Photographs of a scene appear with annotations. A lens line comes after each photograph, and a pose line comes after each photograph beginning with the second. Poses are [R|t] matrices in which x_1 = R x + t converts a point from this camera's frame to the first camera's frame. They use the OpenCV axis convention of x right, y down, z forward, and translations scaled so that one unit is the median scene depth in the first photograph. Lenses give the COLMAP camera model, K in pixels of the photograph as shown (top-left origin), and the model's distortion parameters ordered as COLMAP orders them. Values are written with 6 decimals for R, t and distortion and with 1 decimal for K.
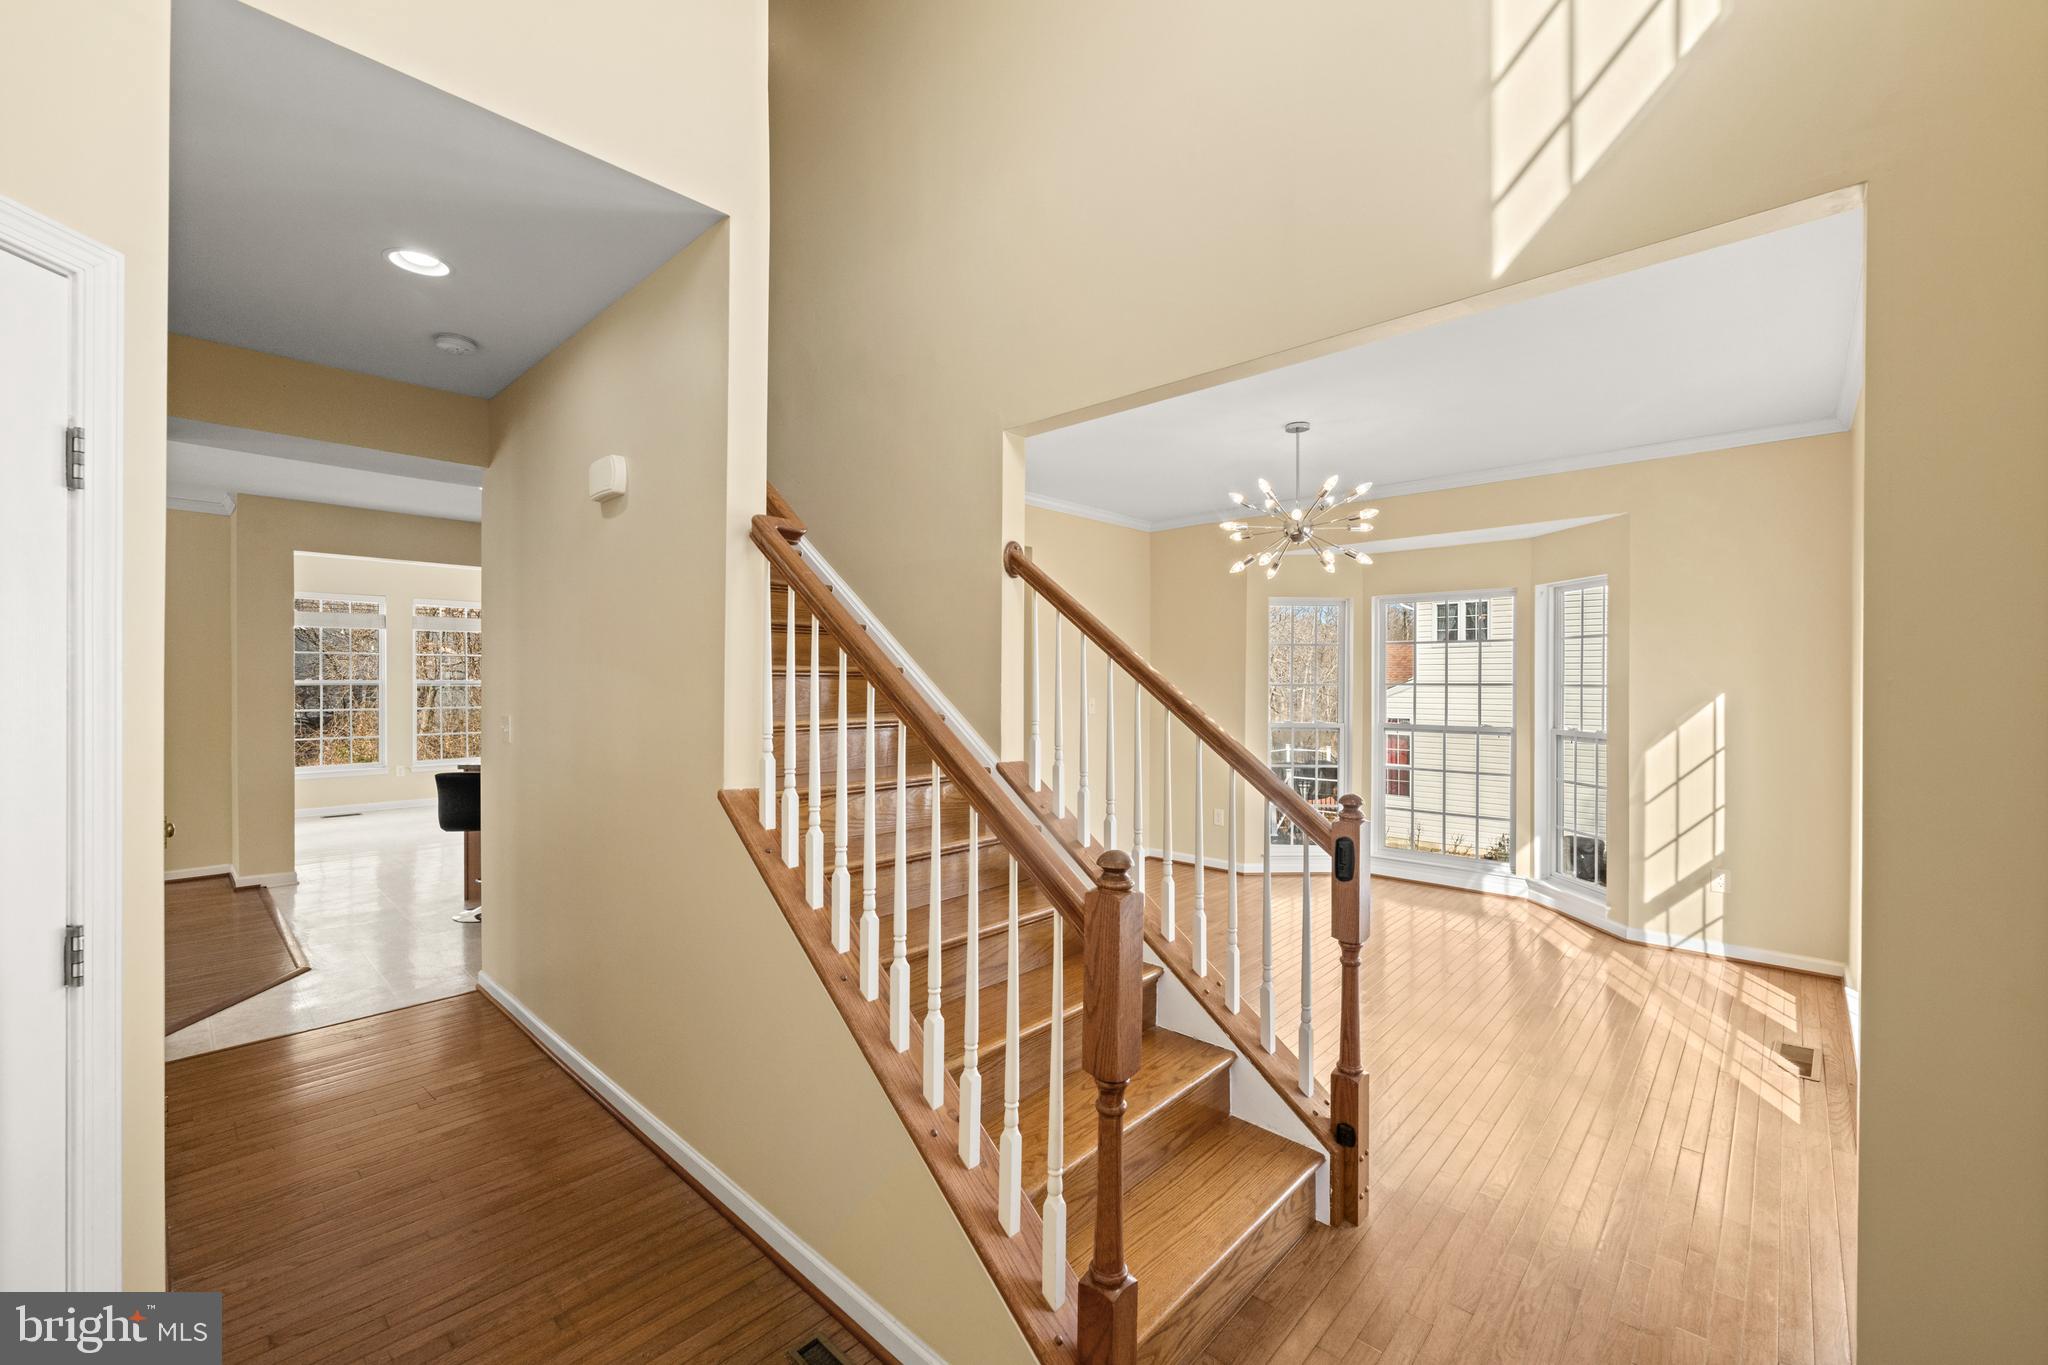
lens RADIAL K [[839.1, 0, 1021.2], [0, 839.1, 678.1], [0, 0, 1]] dist [-0.000876, -0.000757]
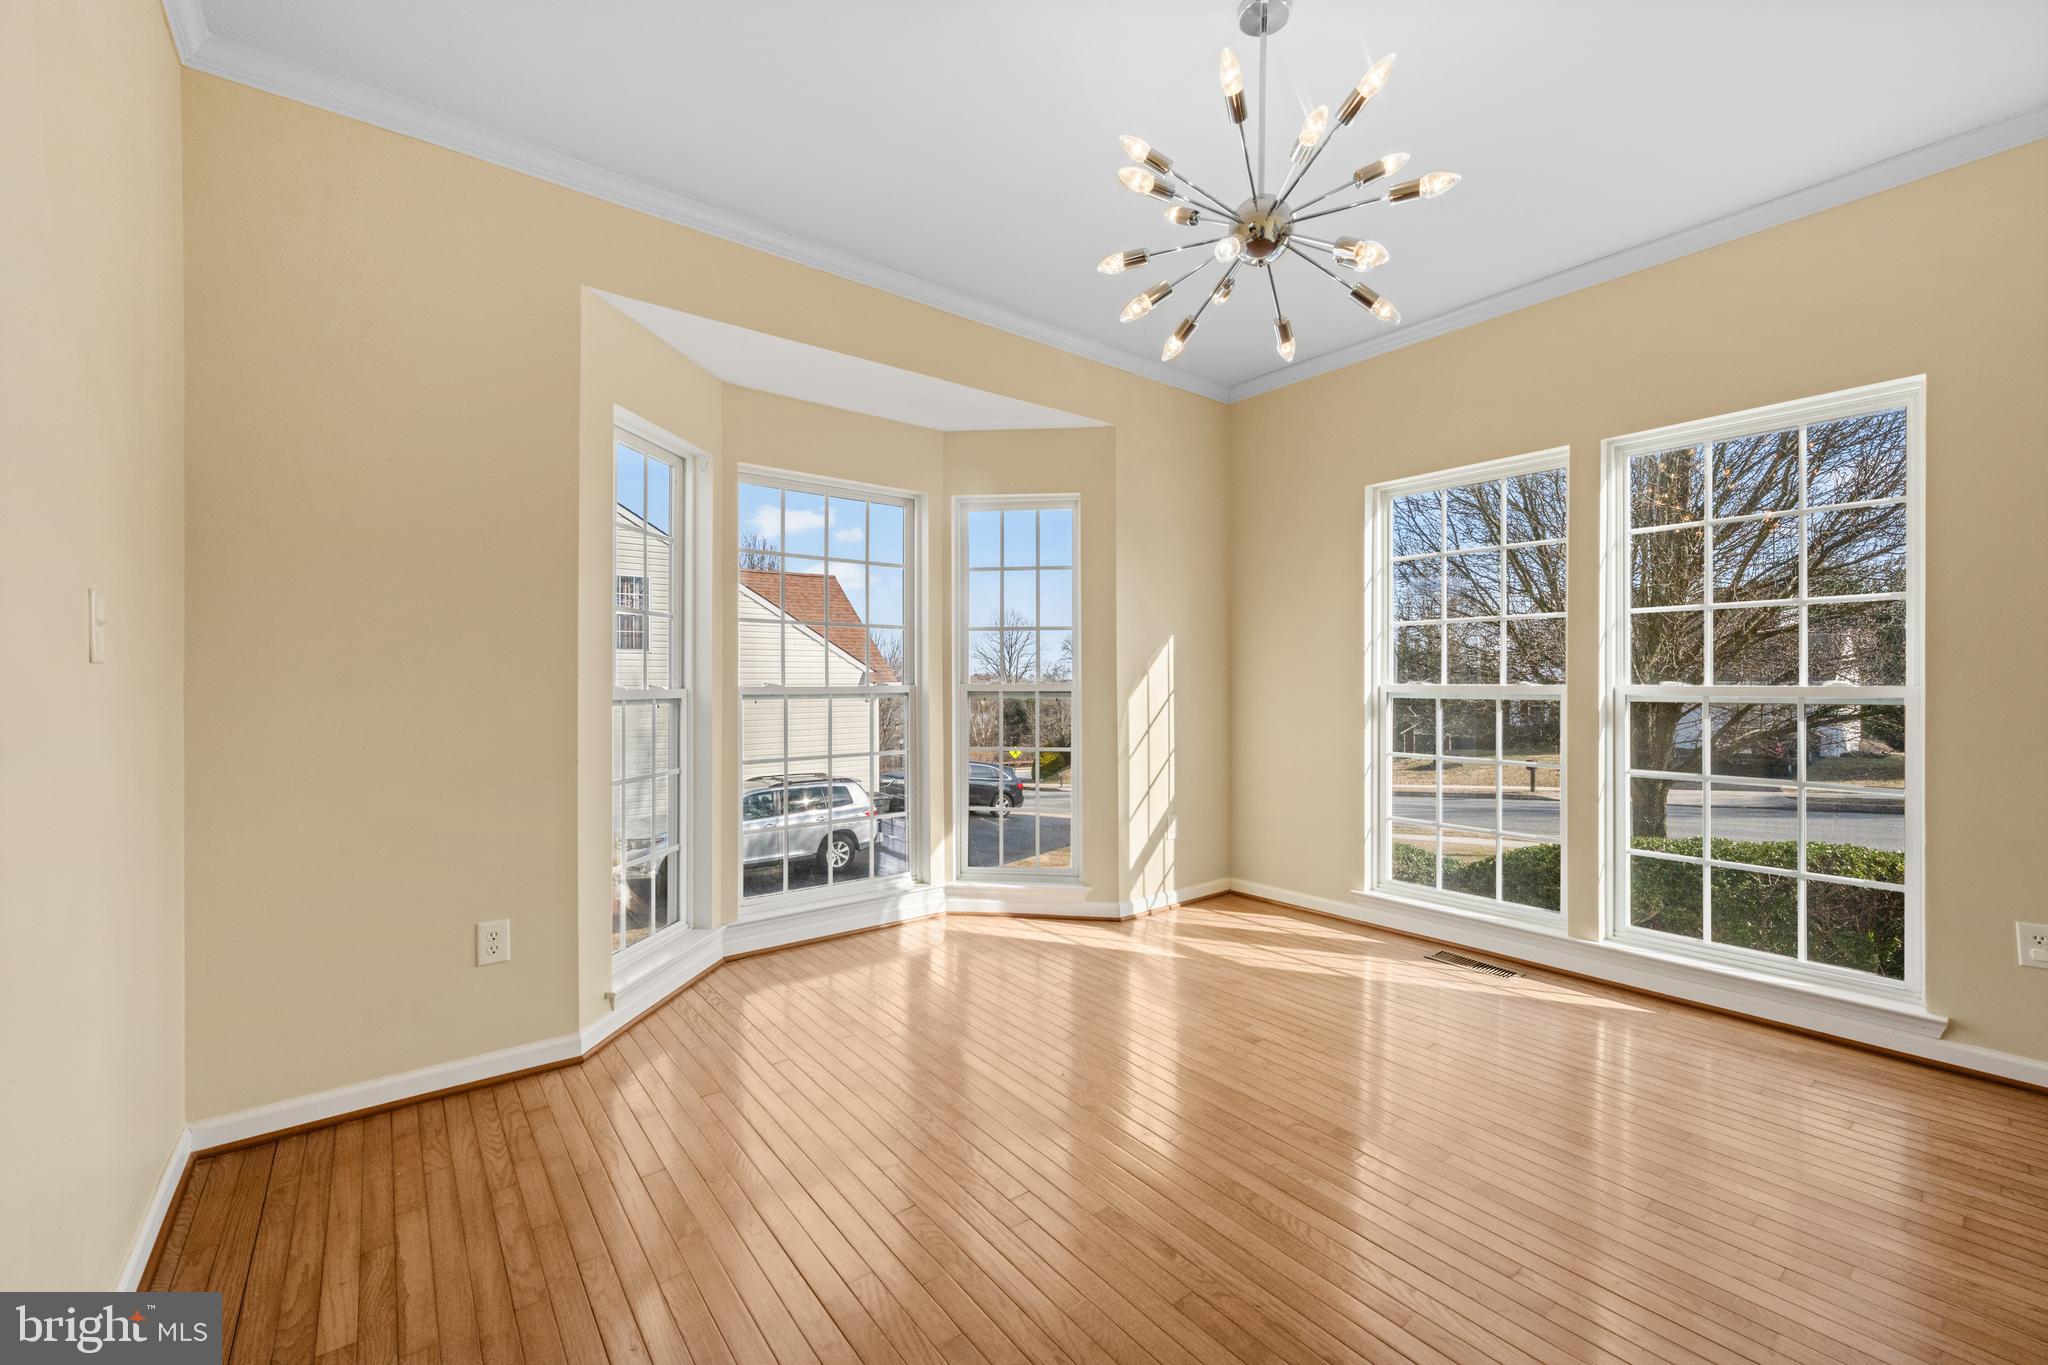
lens RADIAL K [[839.1, 0, 1025.4], [0, 839.1, 678.5], [0, 0, 1]] dist [-0.000876, -0.000757]
pose [[0.167860, -0.002310, 0.985808, -0.147794], [0.005163, 0.999986, 0.001464, 0.064409], [-0.985797, 0.004844, 0.167869, 0.965627]]
